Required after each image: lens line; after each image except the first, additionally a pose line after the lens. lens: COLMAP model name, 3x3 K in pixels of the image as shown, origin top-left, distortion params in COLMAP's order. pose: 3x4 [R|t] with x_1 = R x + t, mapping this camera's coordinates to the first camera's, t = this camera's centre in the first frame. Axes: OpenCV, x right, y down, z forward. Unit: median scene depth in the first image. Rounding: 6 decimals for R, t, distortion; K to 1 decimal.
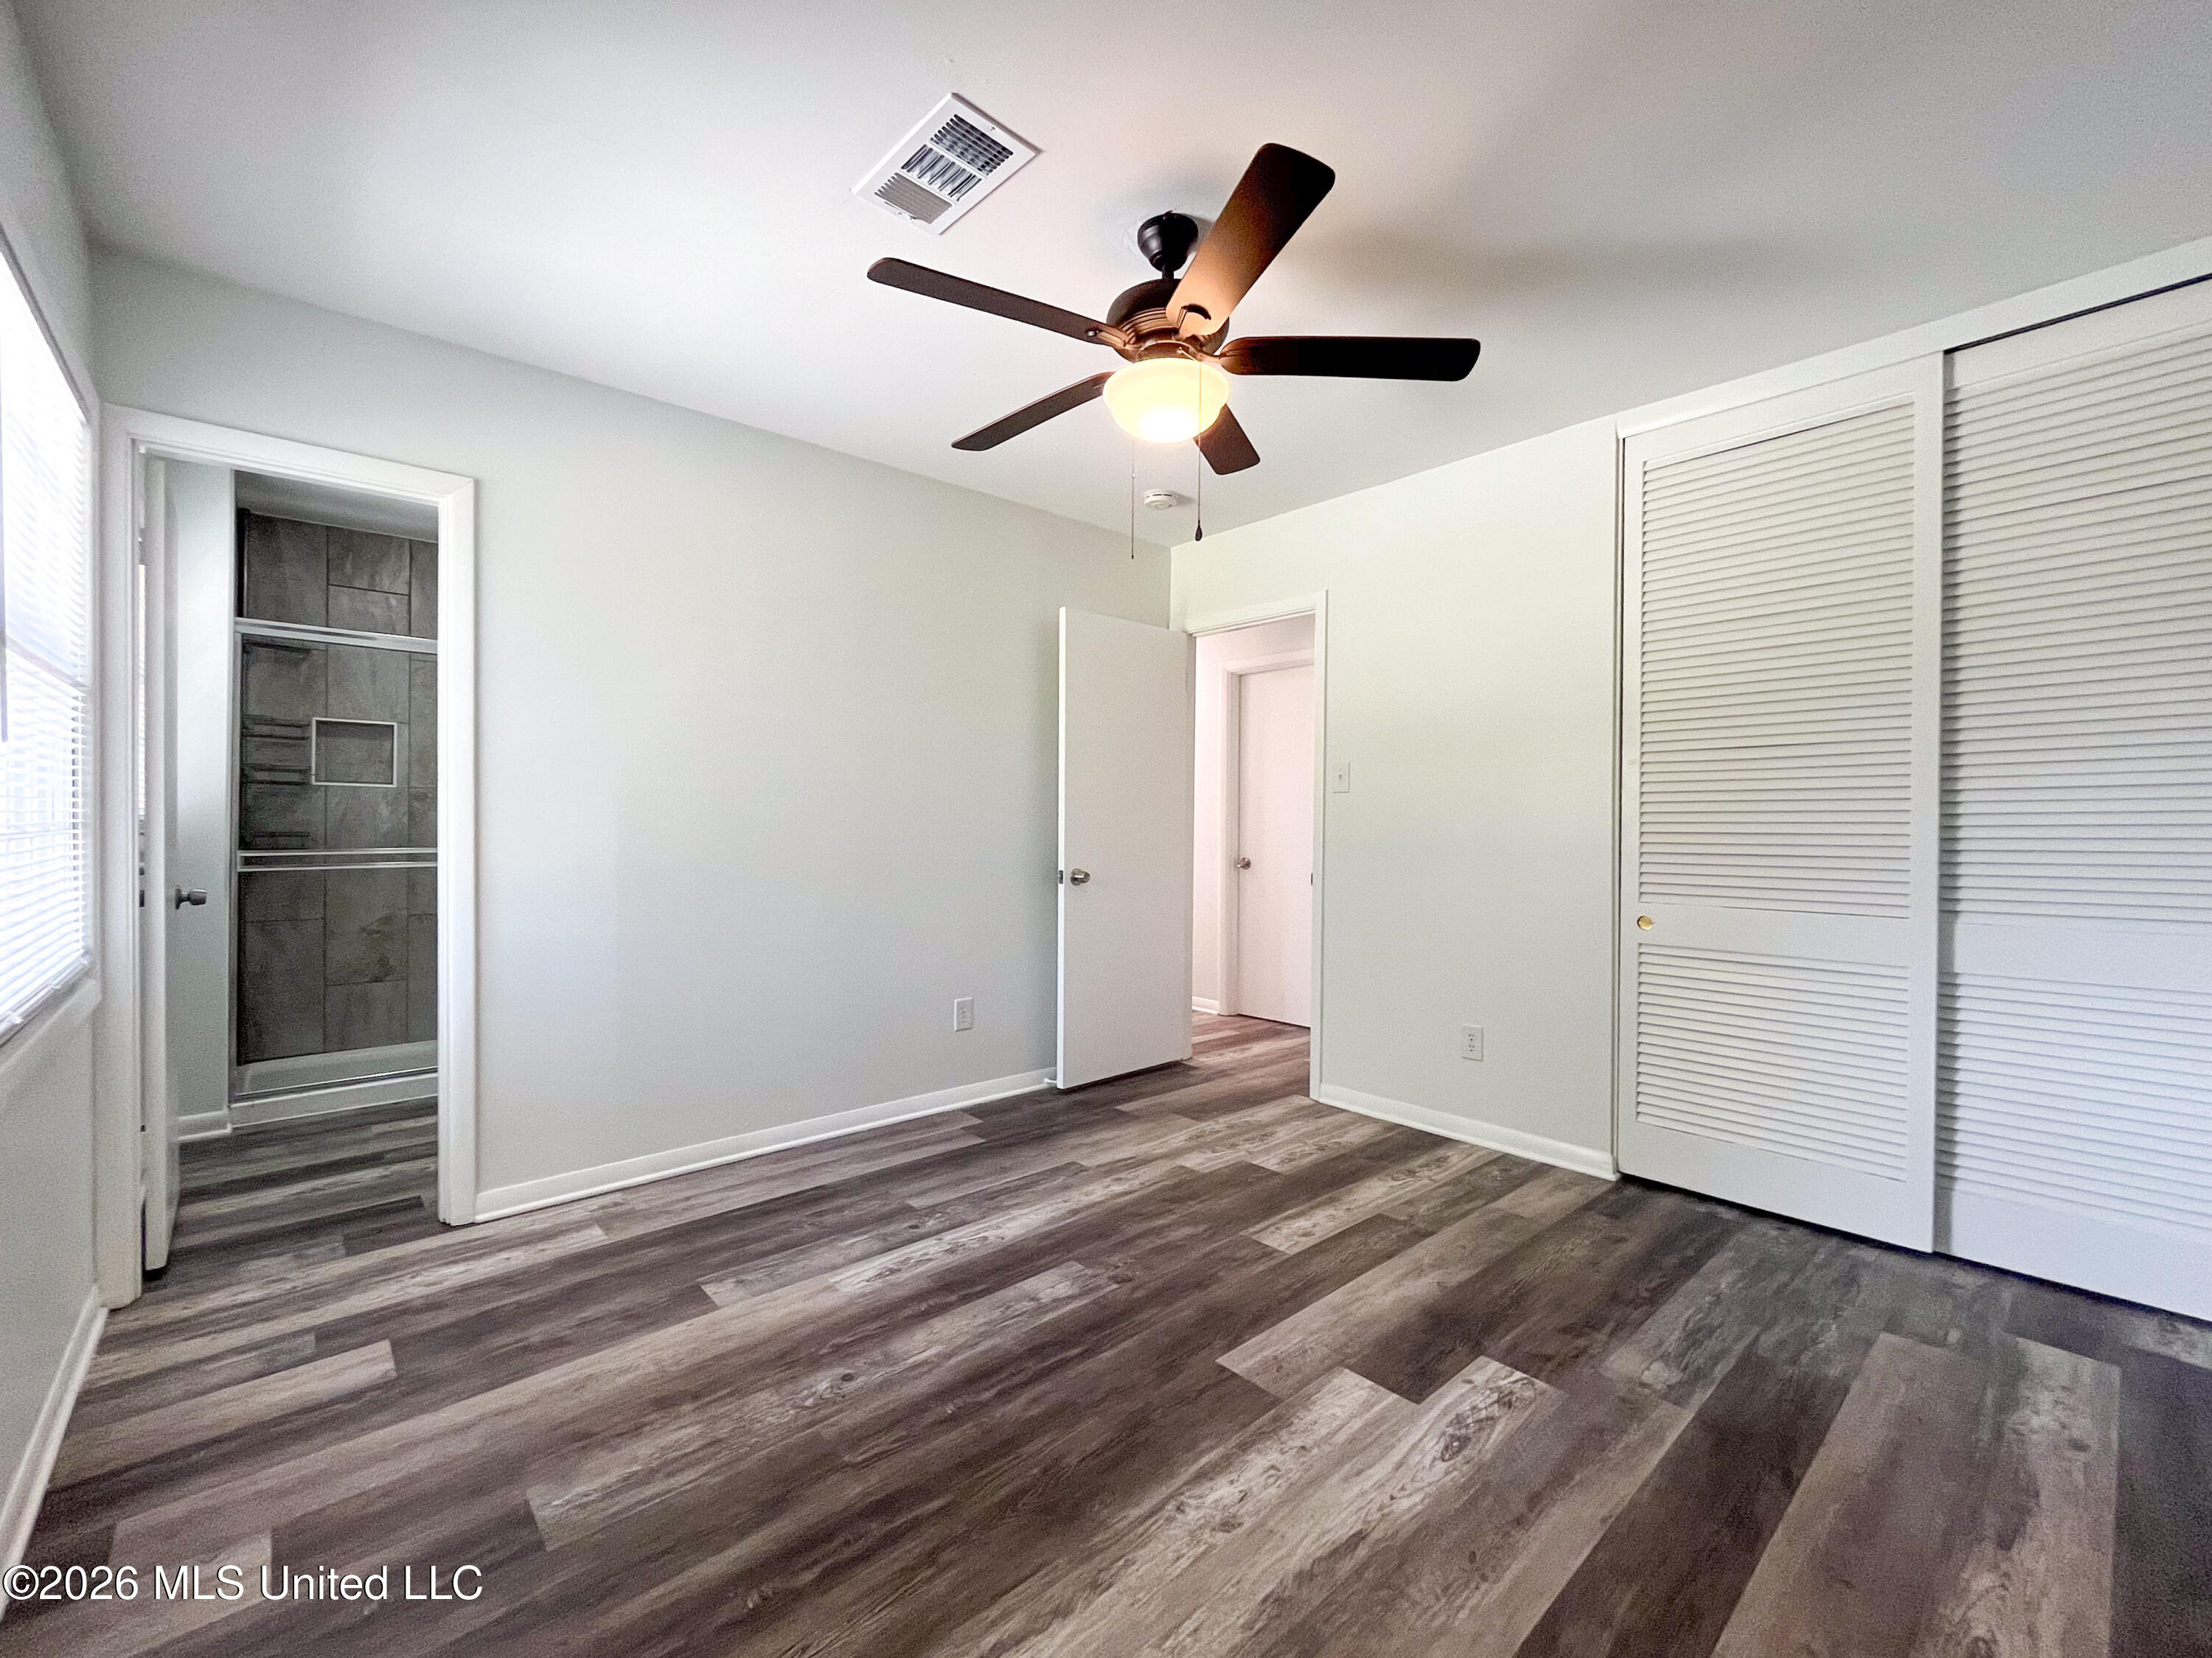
lens RADIAL K [[899.2, 0, 1084.6], [0, 899.2, 834.7], [0, 0, 1]] dist [-0.002130, -0.000426]
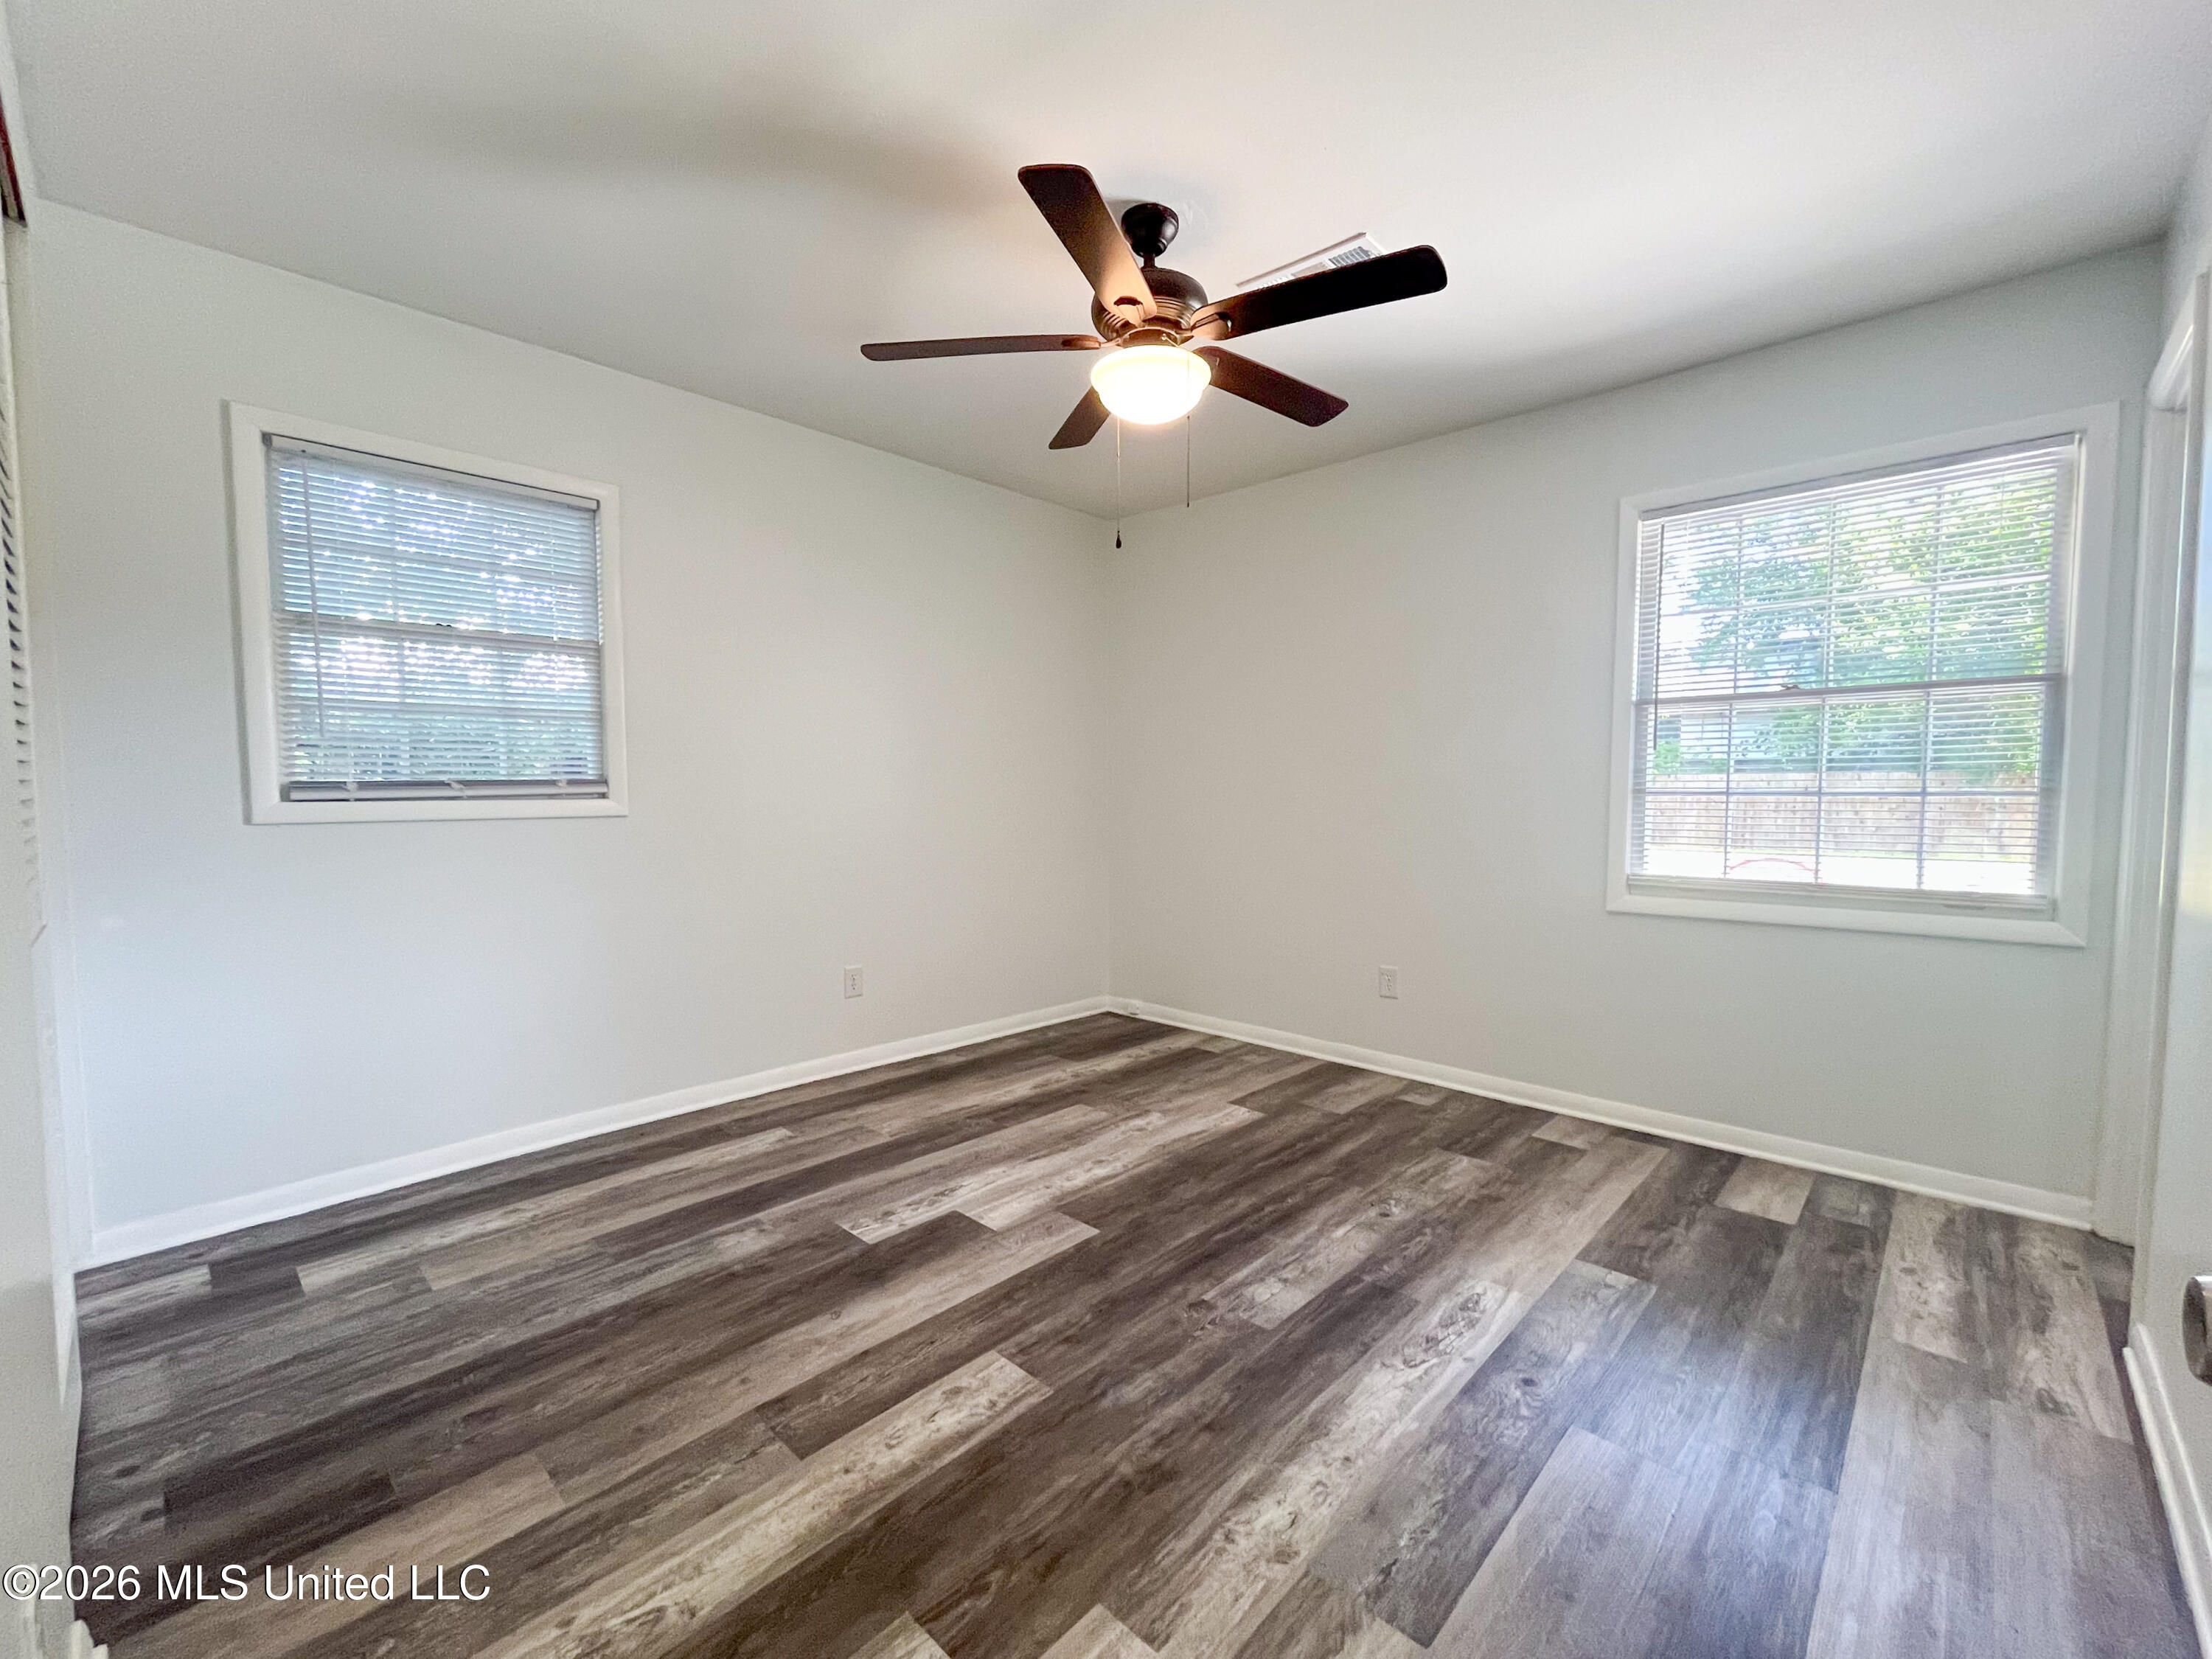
lens RADIAL K [[899.3, 0, 1084.6], [0, 899.3, 835.2], [0, 0, 1]] dist [-0.002130, -0.000426]
pose [[-0.995993, 0.000875, -0.089429, 0.237380], [-0.005339, 0.997587, 0.069229, -0.023225], [0.089274, 0.069429, -0.993584, 1.869450]]
